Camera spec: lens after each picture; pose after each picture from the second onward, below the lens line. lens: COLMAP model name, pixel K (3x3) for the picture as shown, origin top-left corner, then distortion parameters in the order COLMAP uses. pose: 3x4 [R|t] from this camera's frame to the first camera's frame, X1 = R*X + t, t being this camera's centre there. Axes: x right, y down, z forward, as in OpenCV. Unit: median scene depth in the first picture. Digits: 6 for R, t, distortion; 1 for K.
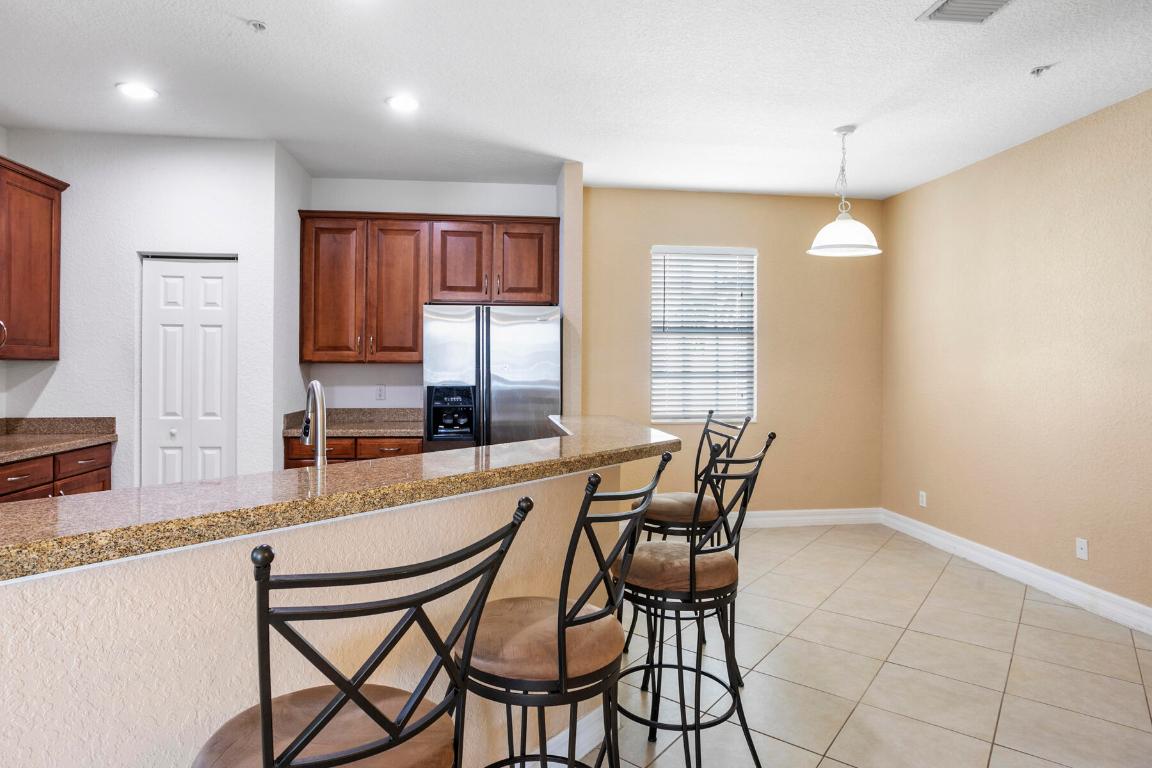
lens RADIAL K [[660.0, 0, 572.5], [0, 660.0, 373.1], [0, 0, 1]] dist [-0.004449, 0.000704]
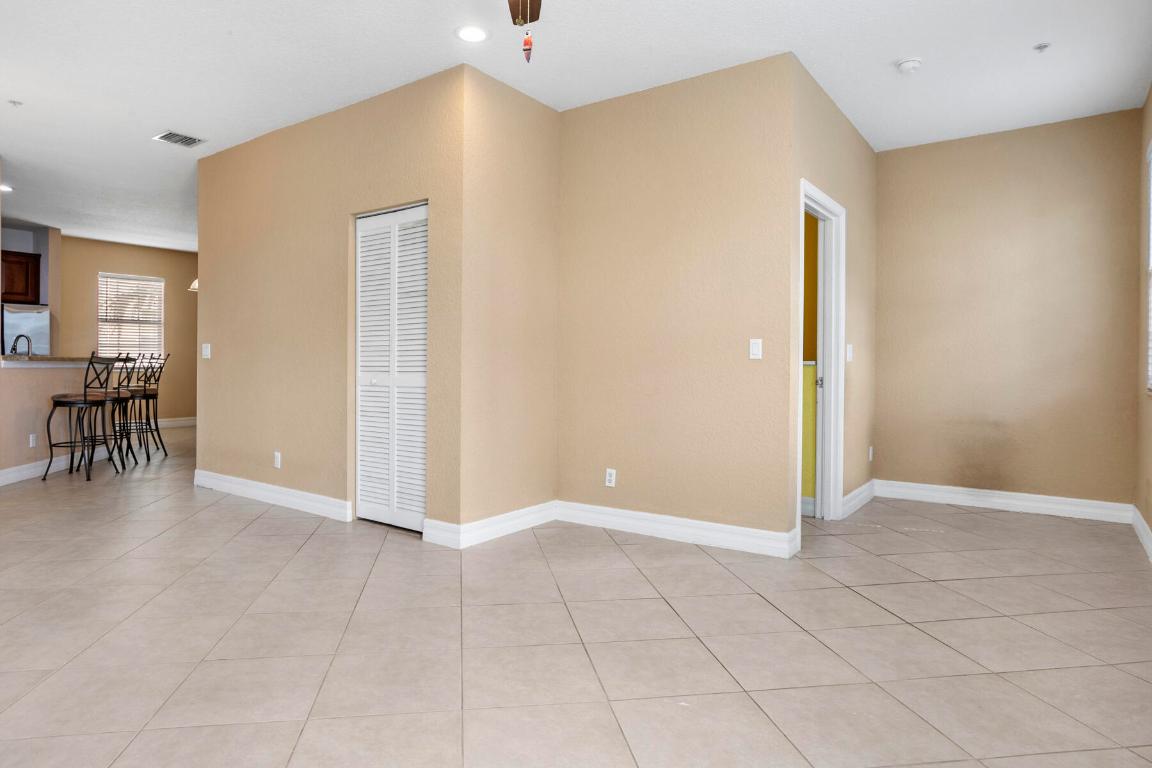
lens RADIAL K [[677.4, 0, 581.5], [0, 677.4, 368.7], [0, 0, 1]] dist [-0.033964, 0.028291]
pose [[0.674745, 0.001431, 0.738050, -0.384807], [-0.002181, 0.999998, 0.000055, 0.073758], [-0.738048, -0.001647, 0.674746, -1.365276]]
